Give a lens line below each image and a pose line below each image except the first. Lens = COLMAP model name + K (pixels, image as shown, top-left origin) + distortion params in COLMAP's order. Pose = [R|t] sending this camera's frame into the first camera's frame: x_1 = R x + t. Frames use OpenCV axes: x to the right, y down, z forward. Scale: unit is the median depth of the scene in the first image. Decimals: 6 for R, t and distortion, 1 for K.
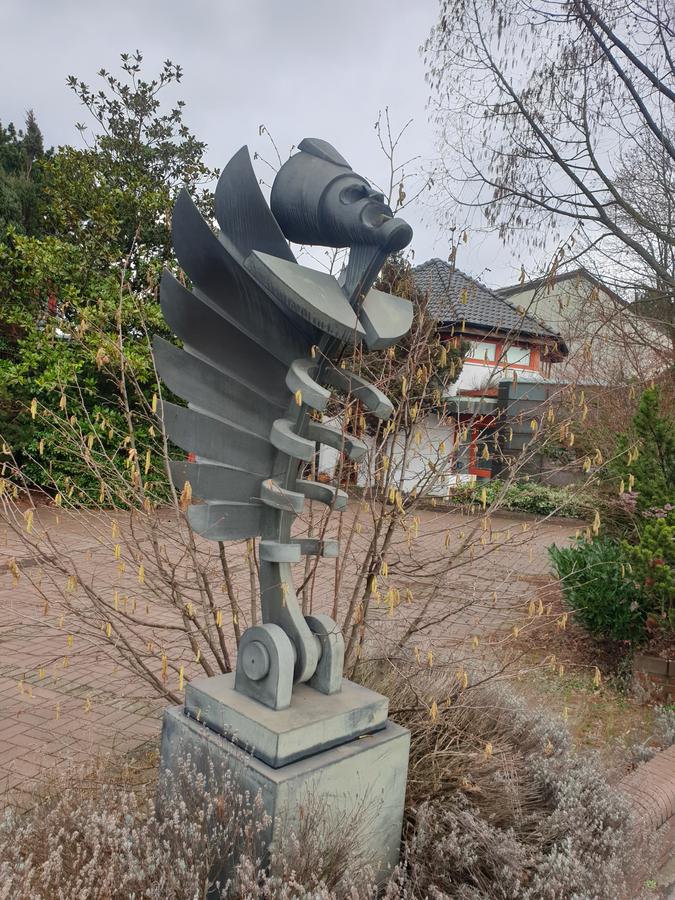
lens RADIAL K [[675.3, 0, 337.5], [0, 675.3, 450.0], [0, 0, 1]] dist [0.000769, -0.004900]
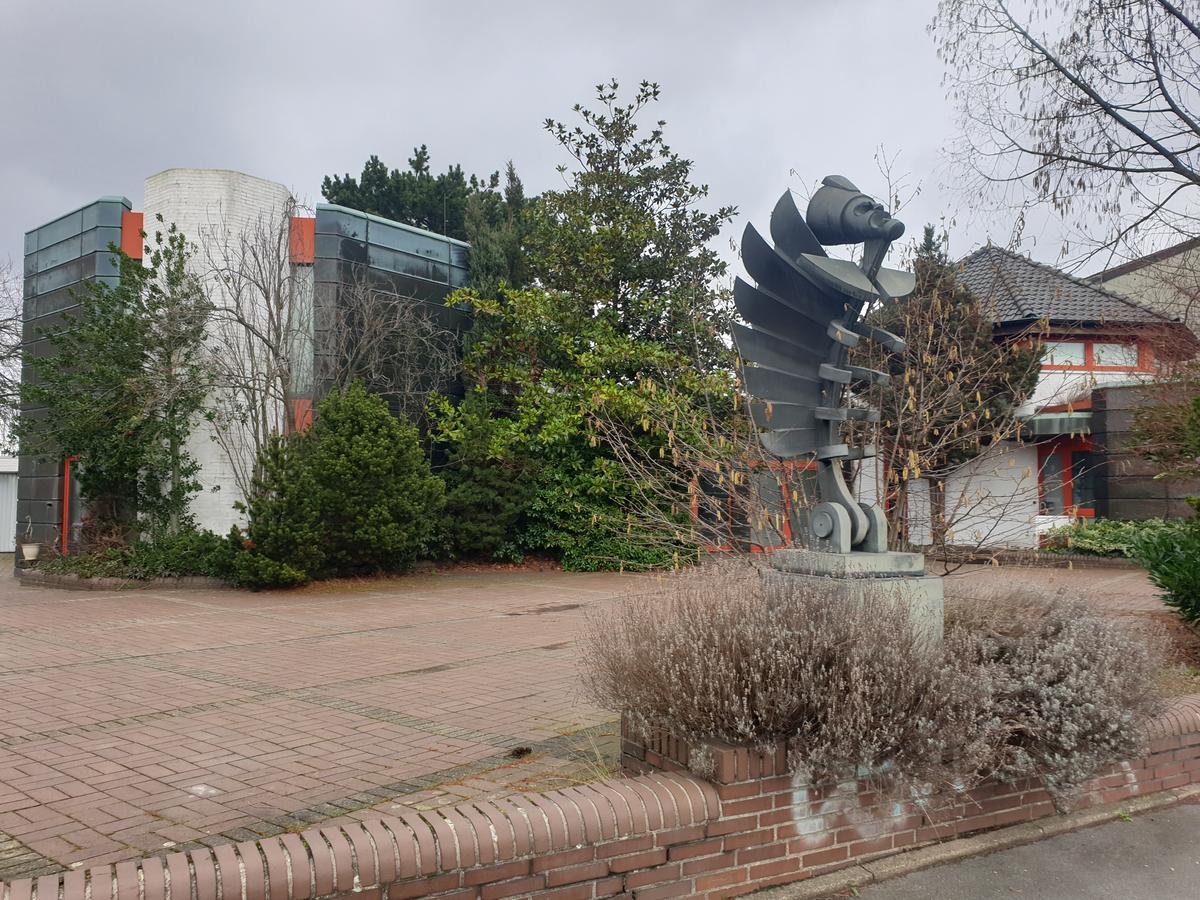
lens RADIAL K [[900.5, 0, 600.0], [0, 900.5, 450.0], [0, 0, 1]] dist [0.000769, -0.004900]
pose [[0.952819, -0.089548, -0.290030, -0.000162], [0.061129, 0.992526, -0.105621, 0.043040], [0.297320, 0.082908, 0.951171, -0.134267]]
